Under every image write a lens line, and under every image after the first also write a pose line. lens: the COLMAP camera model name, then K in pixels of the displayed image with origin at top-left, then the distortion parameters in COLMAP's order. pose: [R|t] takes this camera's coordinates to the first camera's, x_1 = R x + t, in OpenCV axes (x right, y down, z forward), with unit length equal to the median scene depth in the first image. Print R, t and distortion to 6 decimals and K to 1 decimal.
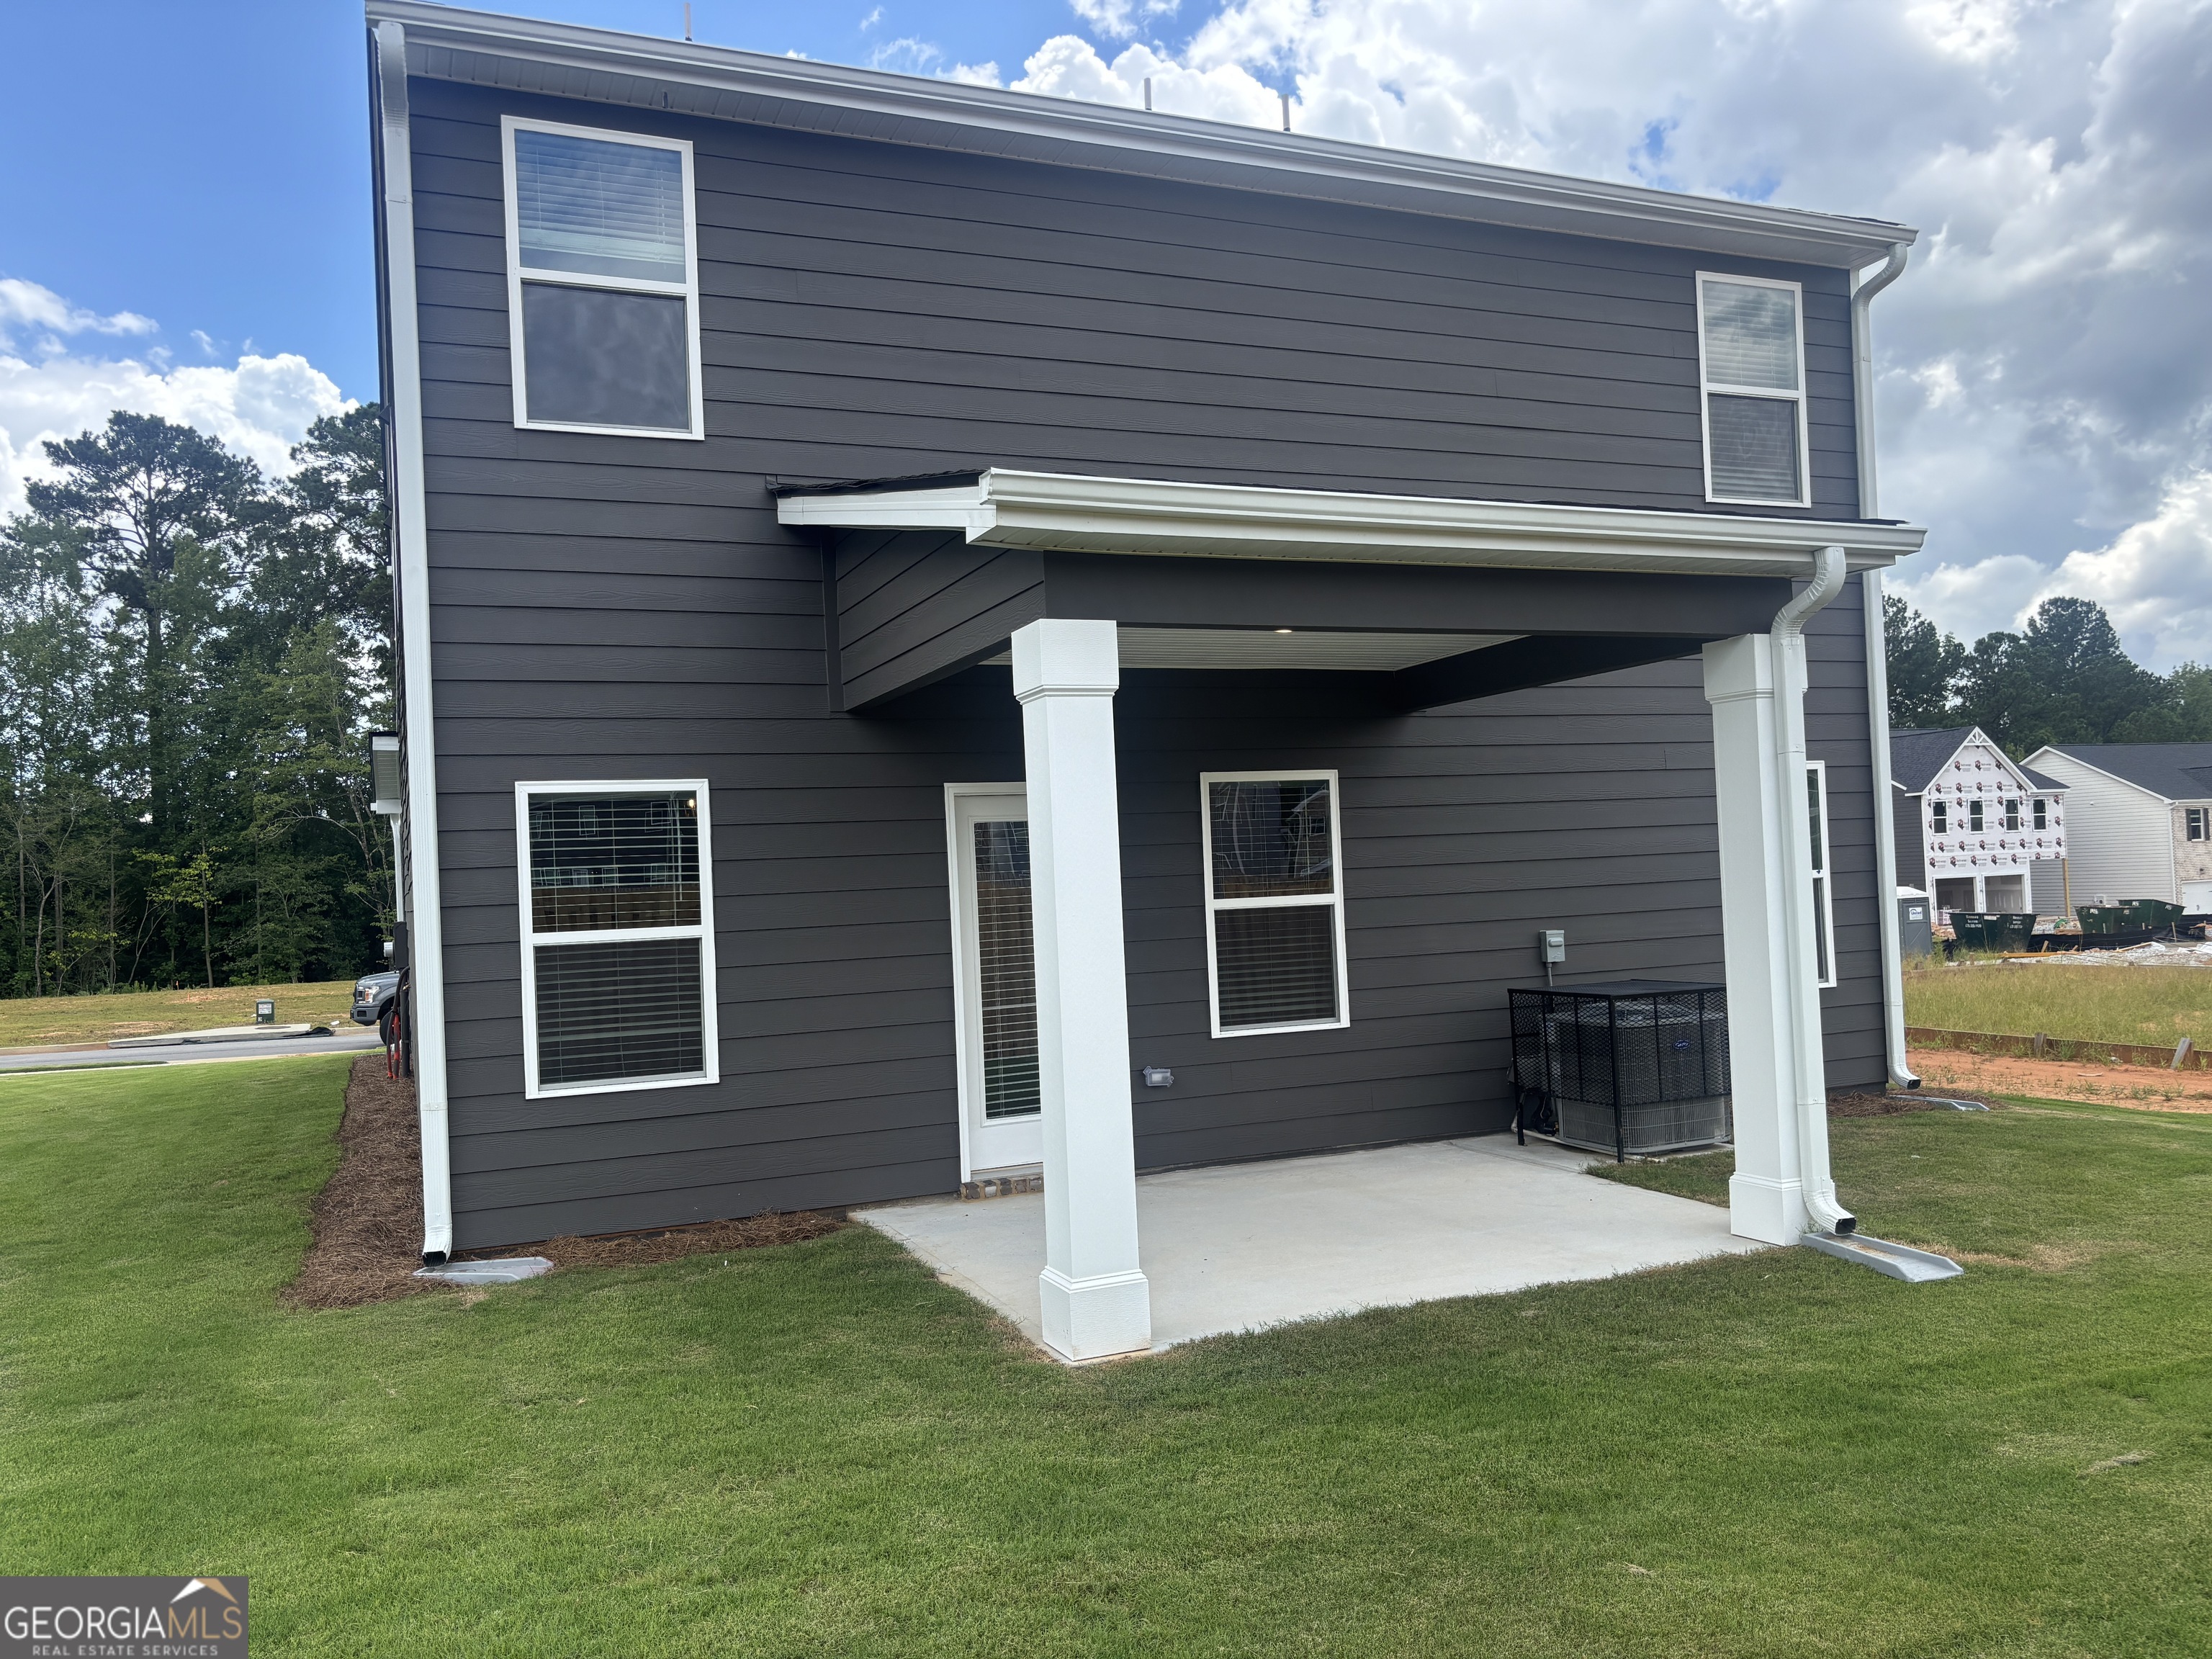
lens RADIAL K [[1673.3, 0, 1106.0], [0, 1673.3, 829.5], [0, 0, 1]] dist [0.060111, -0.071216]
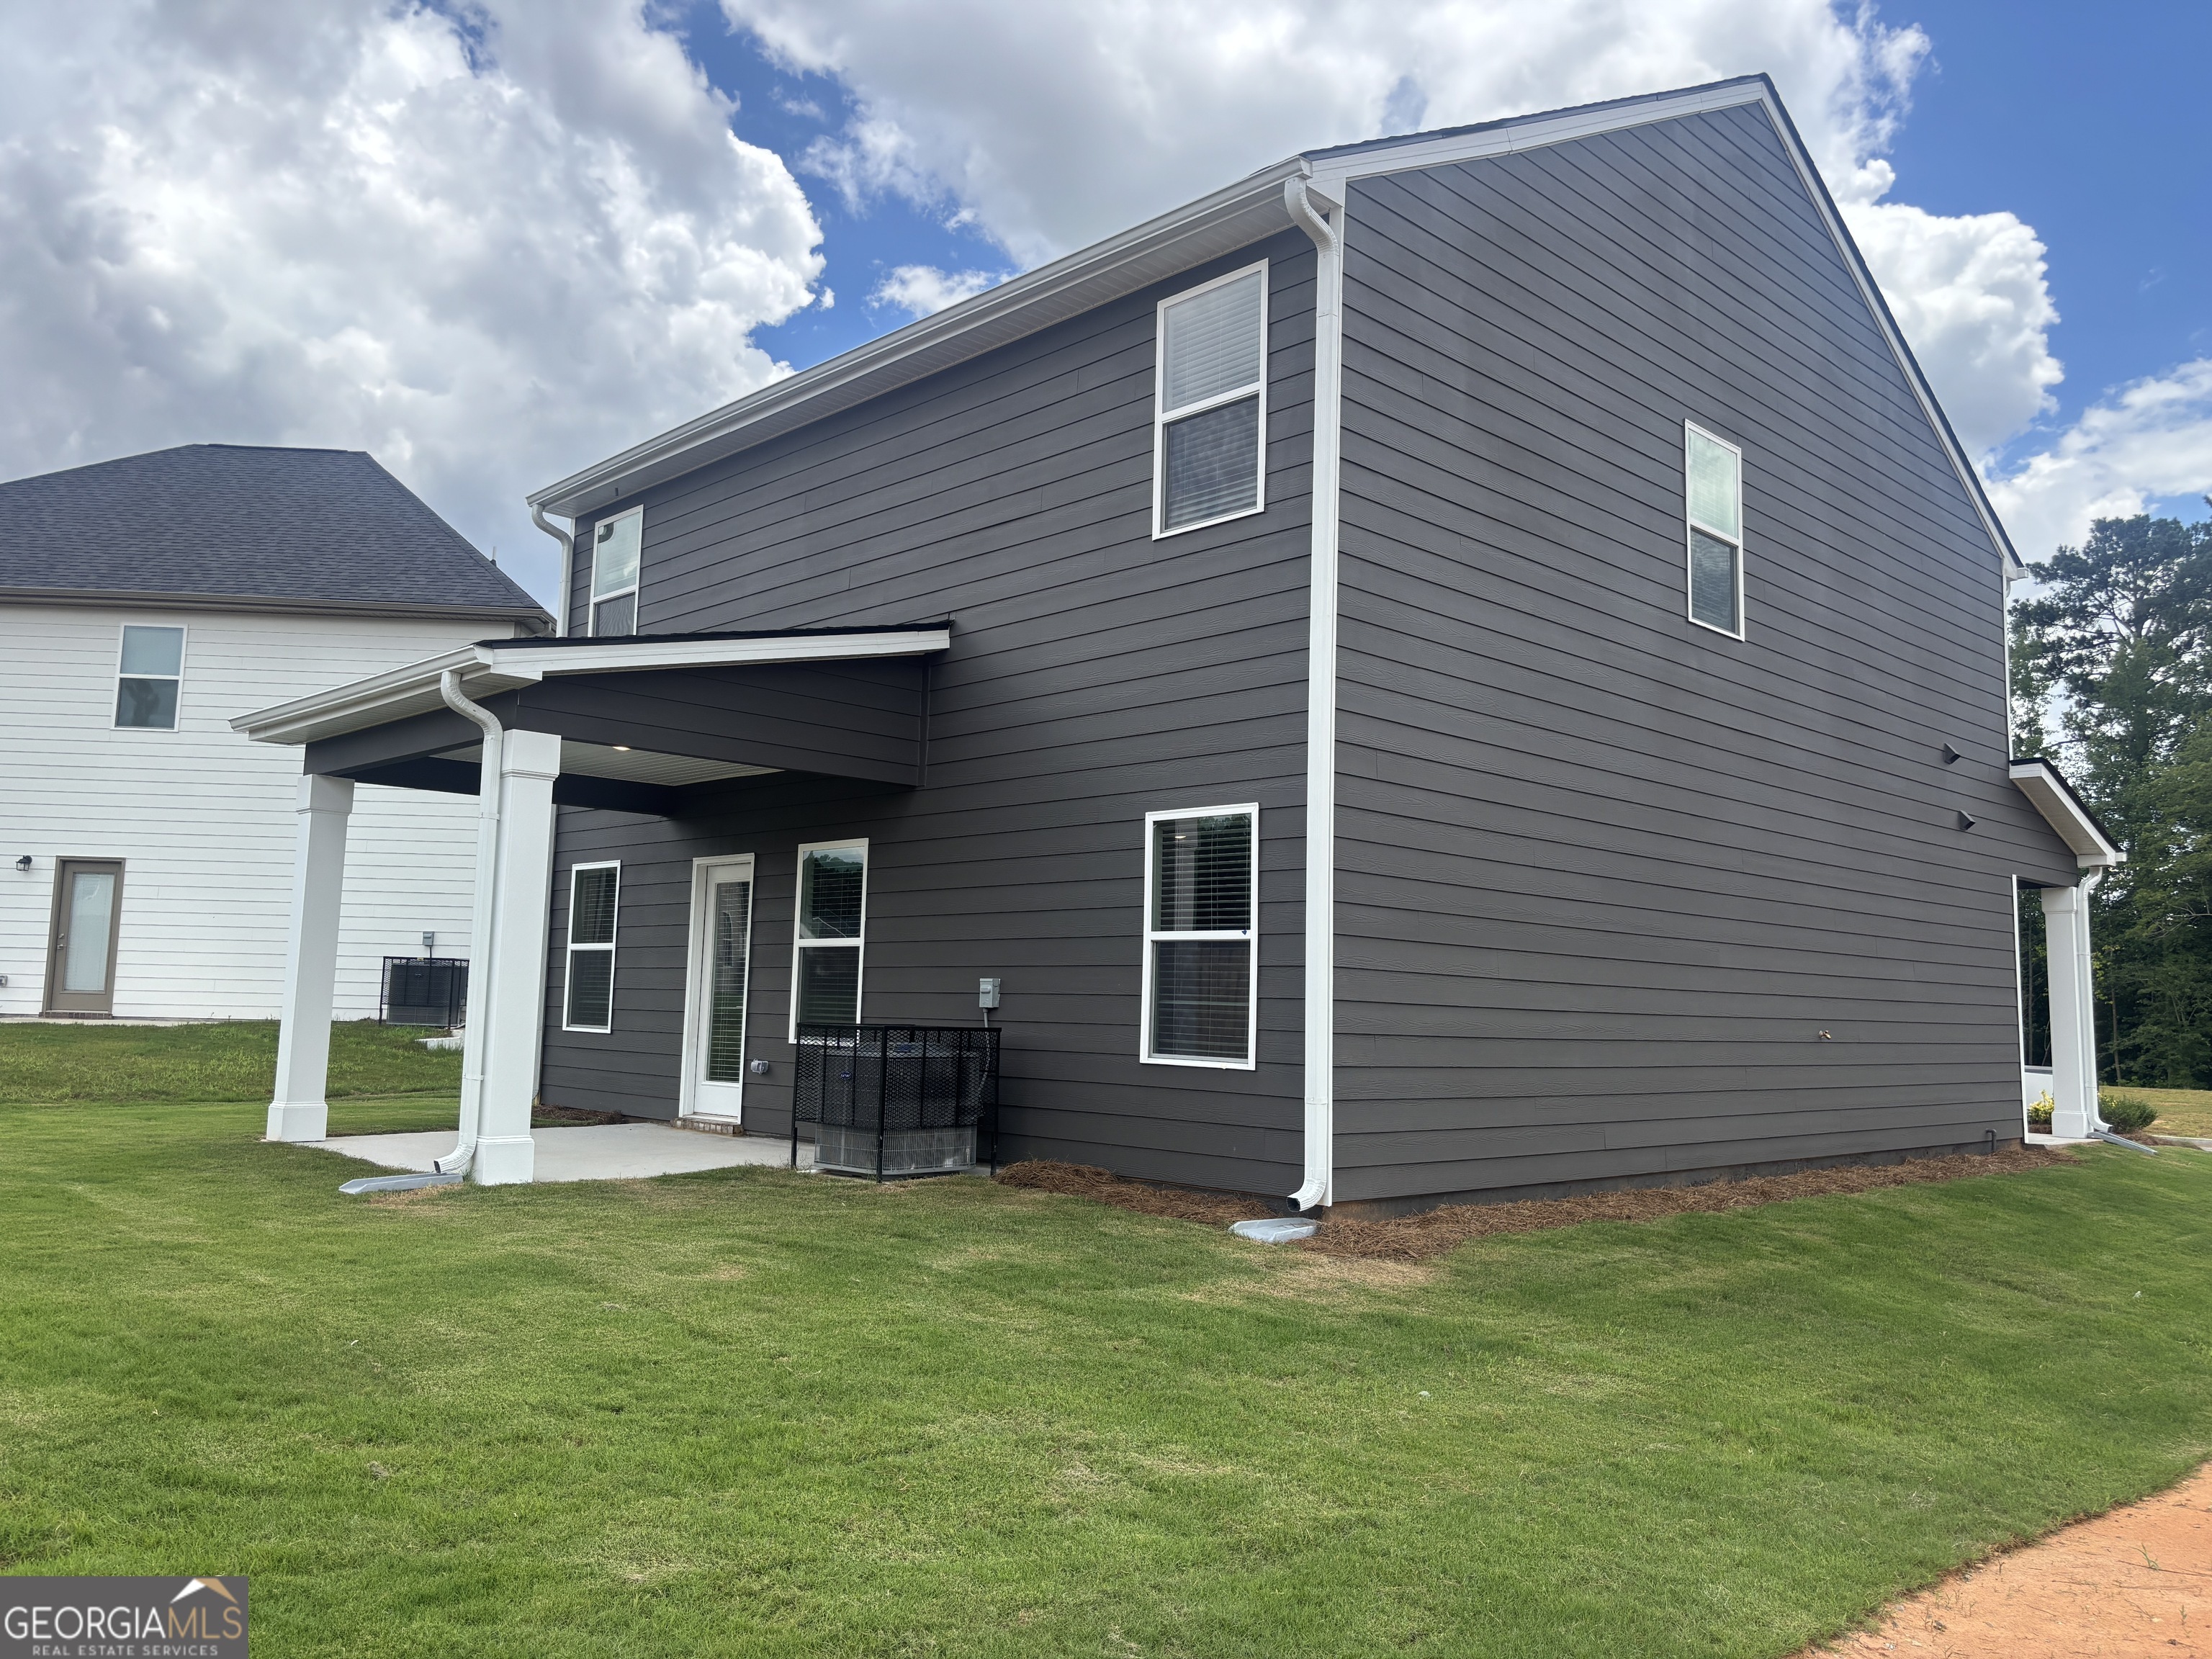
lens RADIAL K [[1673.3, 0, 1106.0], [0, 1673.3, 829.5], [0, 0, 1]] dist [0.060111, -0.071216]
pose [[0.362135, -0.047491, -0.930915, 1.292540], [-0.009648, 0.998457, -0.054690, 0.022643], [0.932076, 0.028787, 0.361118, 0.675934]]
